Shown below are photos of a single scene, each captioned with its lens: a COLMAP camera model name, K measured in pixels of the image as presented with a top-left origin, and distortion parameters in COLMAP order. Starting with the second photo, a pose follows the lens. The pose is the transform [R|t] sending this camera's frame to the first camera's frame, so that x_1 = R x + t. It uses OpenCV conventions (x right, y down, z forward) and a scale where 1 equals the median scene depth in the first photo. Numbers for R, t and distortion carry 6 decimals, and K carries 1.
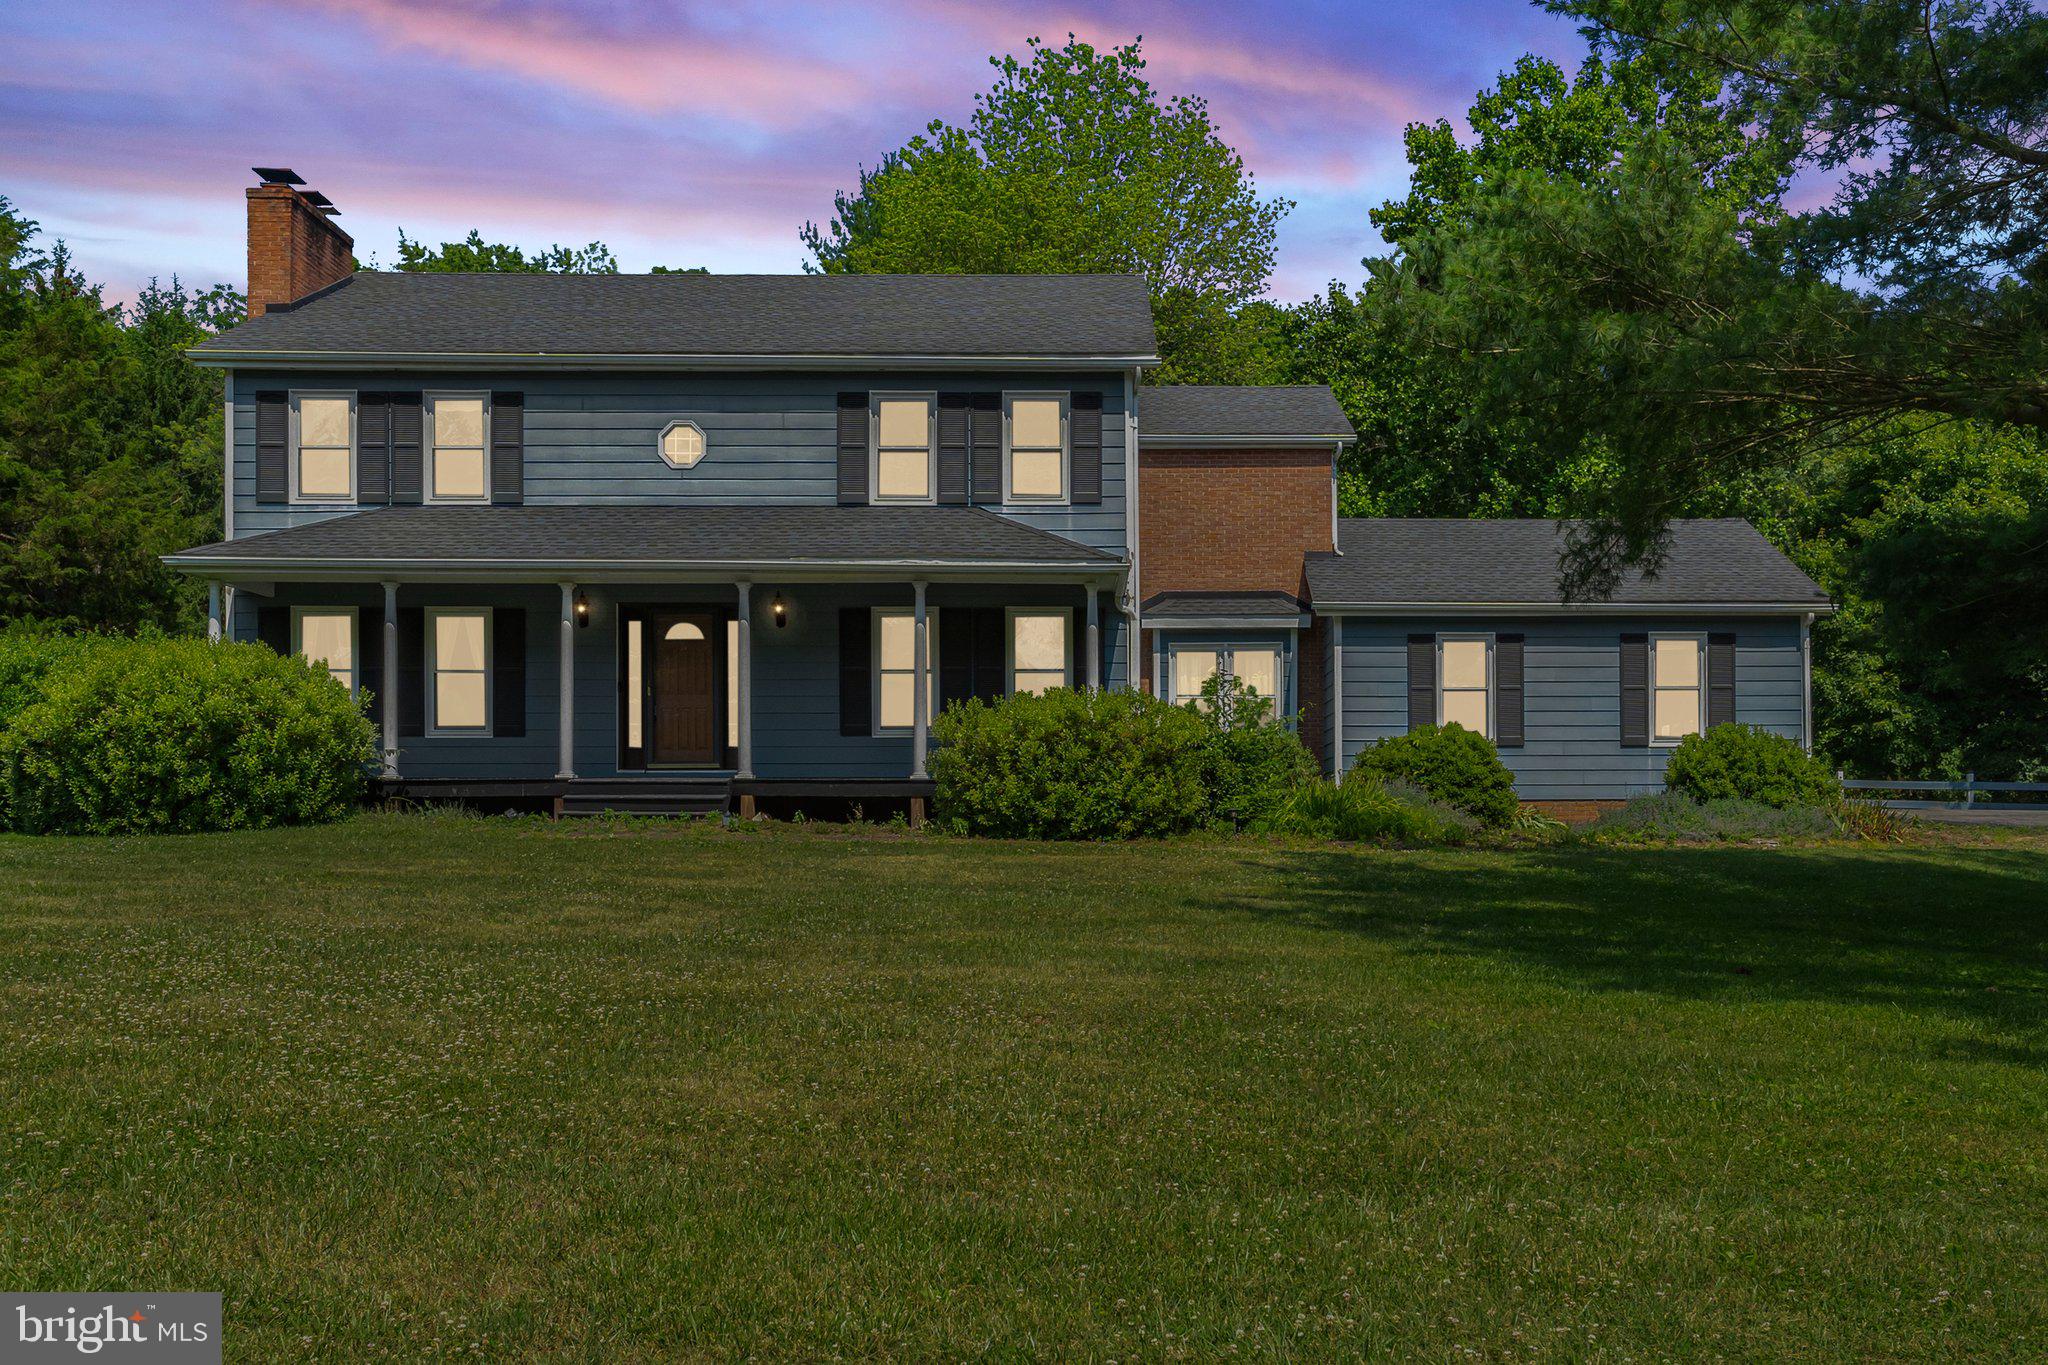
lens RADIAL K [[1716.4, 0, 1041.7], [0, 1716.4, 630.6], [0, 0, 1]] dist [-0.003240, 0.005277]
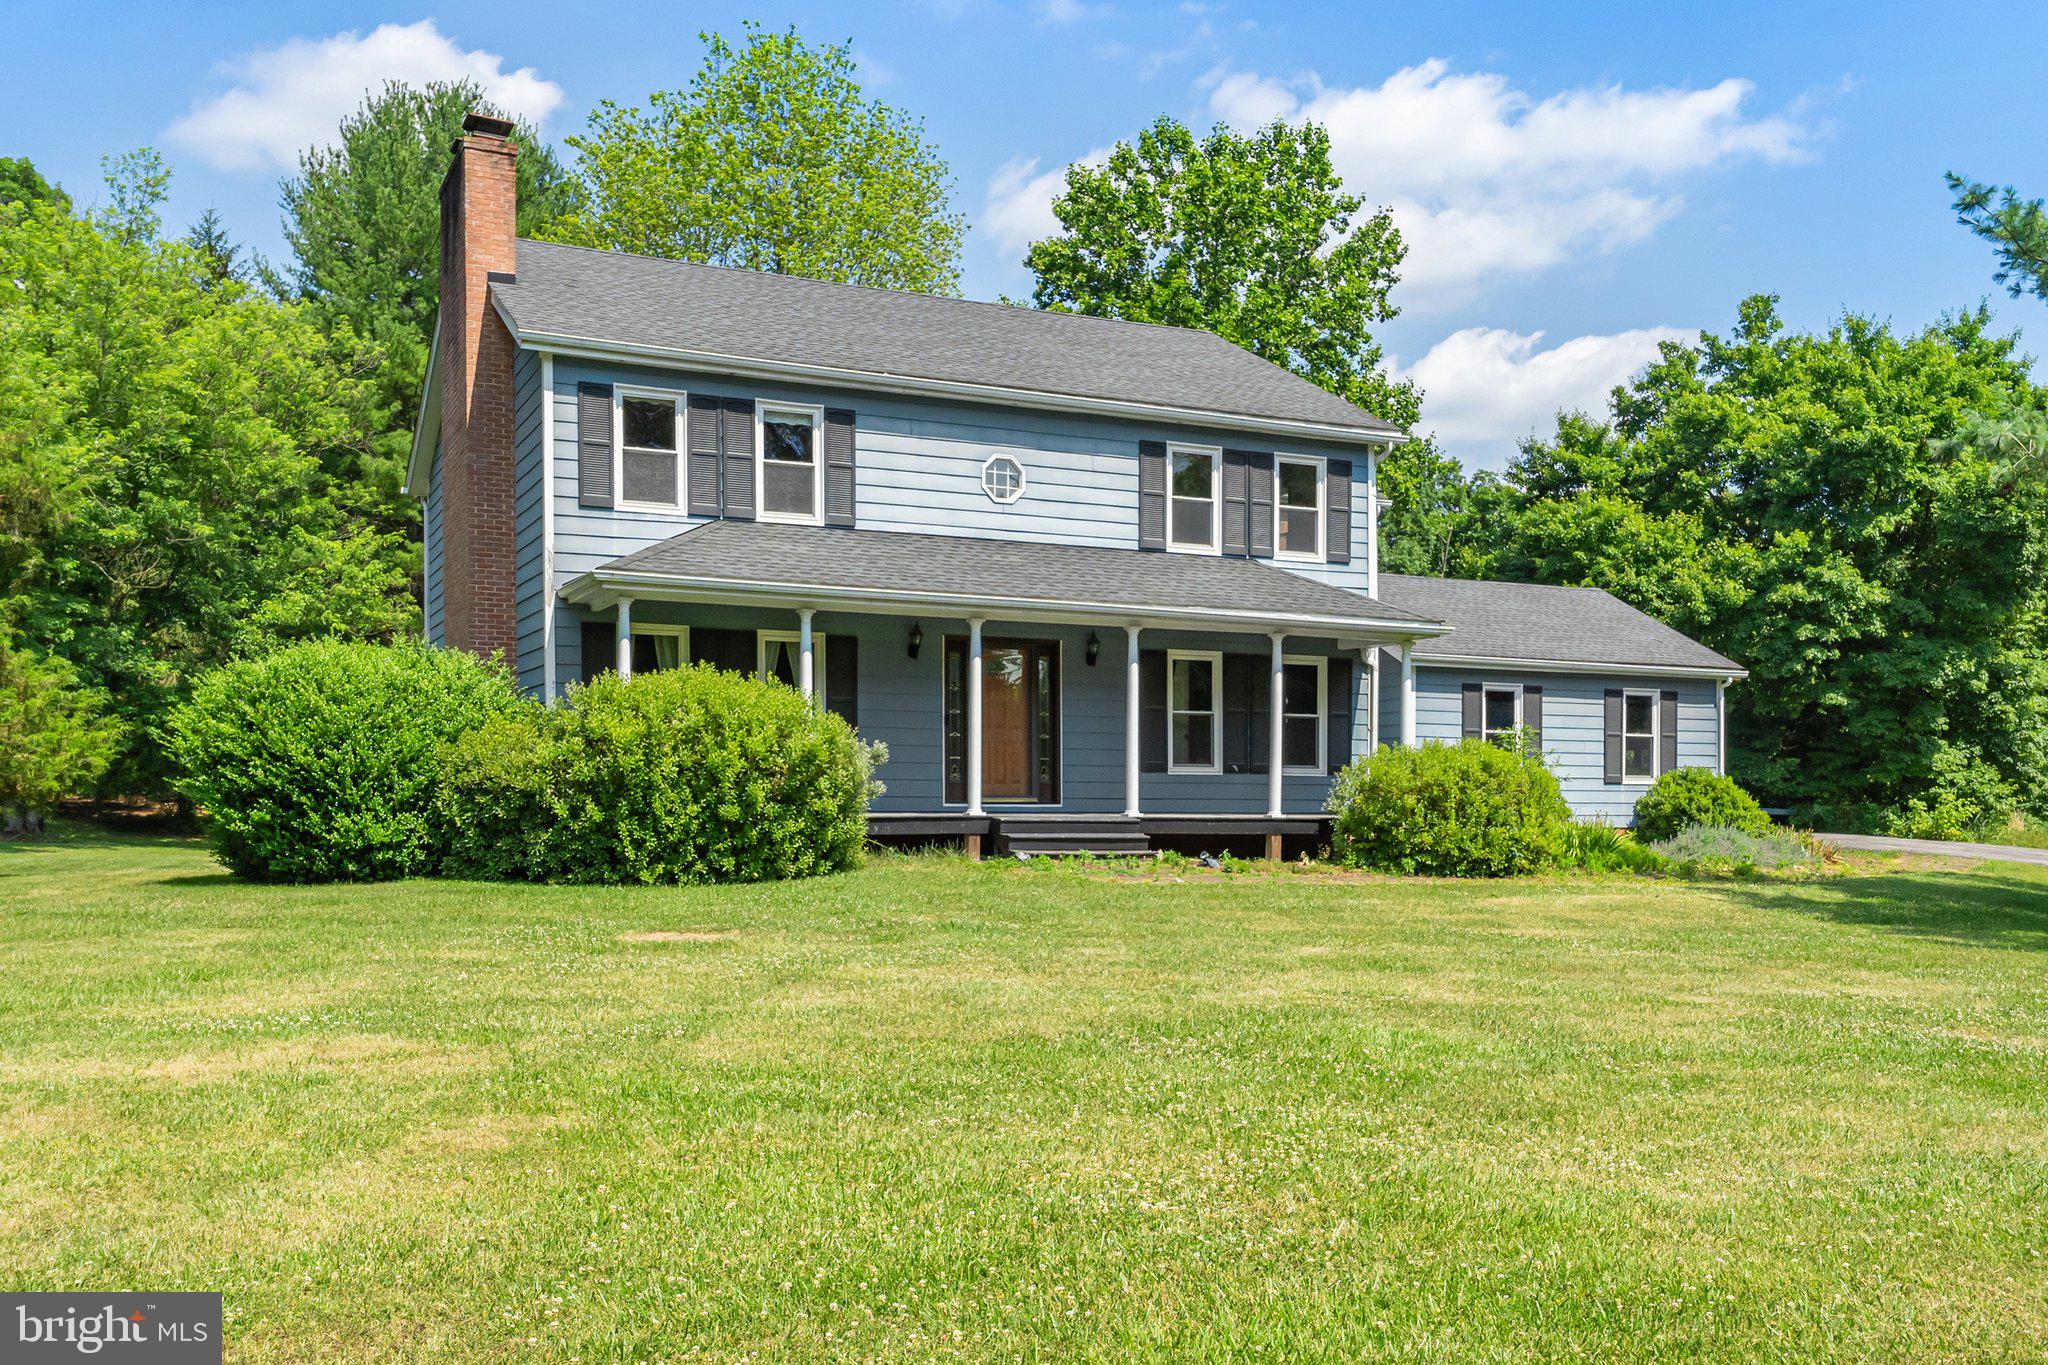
lens RADIAL K [[1716.4, 0, 1048.5], [0, 1716.4, 683.5], [0, 0, 1]] dist [-0.003240, 0.005277]
pose [[0.918823, 0.035599, 0.393061, -0.577174], [-0.050754, 0.998312, 0.028228, -0.019025], [-0.391393, -0.045886, 0.919079, 0.065935]]
